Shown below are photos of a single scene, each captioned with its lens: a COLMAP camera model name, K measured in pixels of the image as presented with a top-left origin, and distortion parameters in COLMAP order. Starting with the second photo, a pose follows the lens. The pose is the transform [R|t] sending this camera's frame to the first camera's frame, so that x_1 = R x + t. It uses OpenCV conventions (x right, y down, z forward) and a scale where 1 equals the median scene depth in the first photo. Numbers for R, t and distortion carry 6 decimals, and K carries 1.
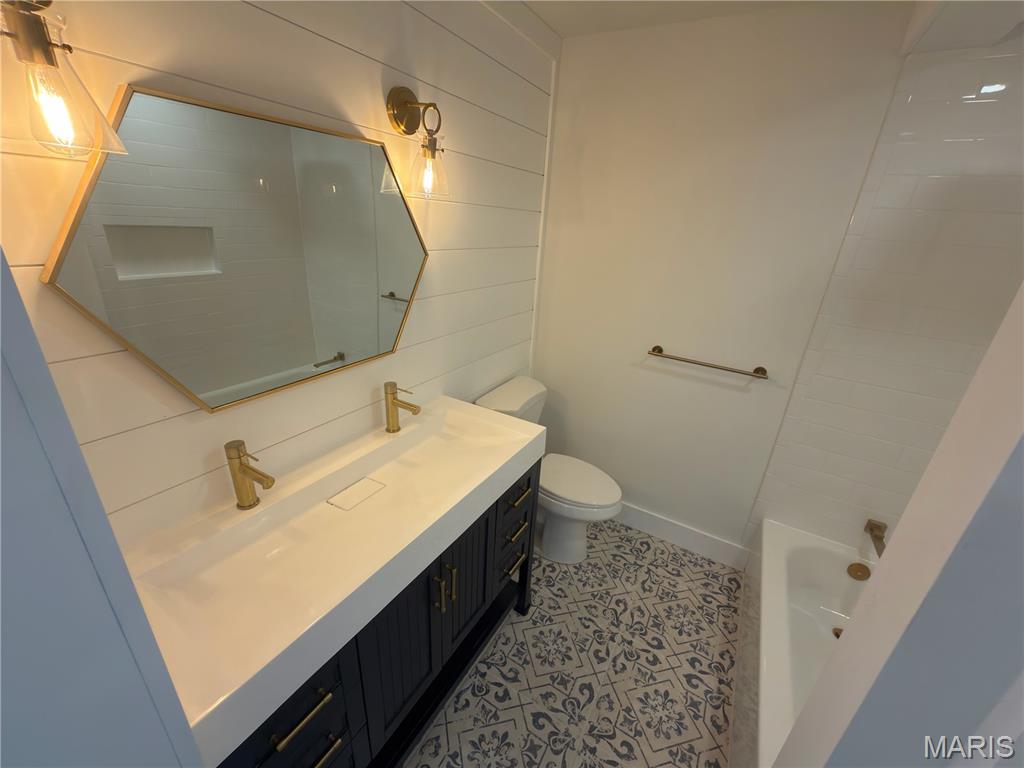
lens RADIAL K [[409.2, 0, 516.0], [0, 409.2, 384.1], [0, 0, 1]] dist [0.004107, 0.000512]
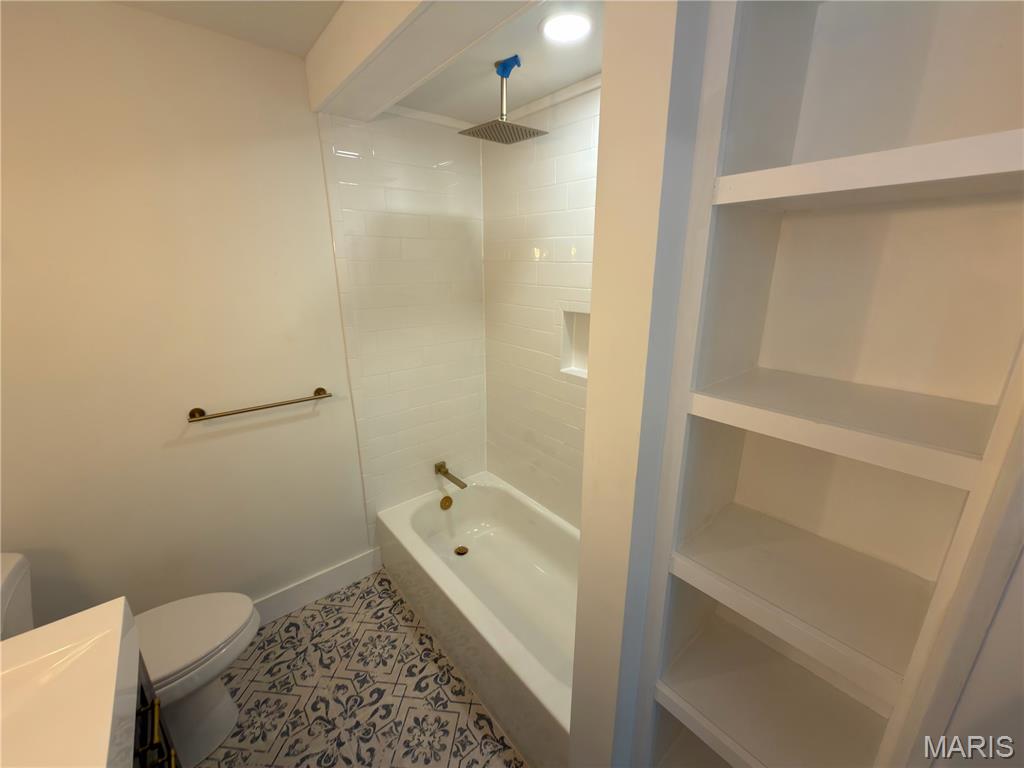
lens RADIAL K [[409.2, 0, 514.3], [0, 409.2, 384.8], [0, 0, 1]] dist [0.004107, 0.000512]
pose [[0.350056, -0.331413, 0.876143, -0.116722], [0.378000, 0.905764, 0.191591, -0.057426], [-0.857074, 0.264114, 0.442343, 0.123821]]
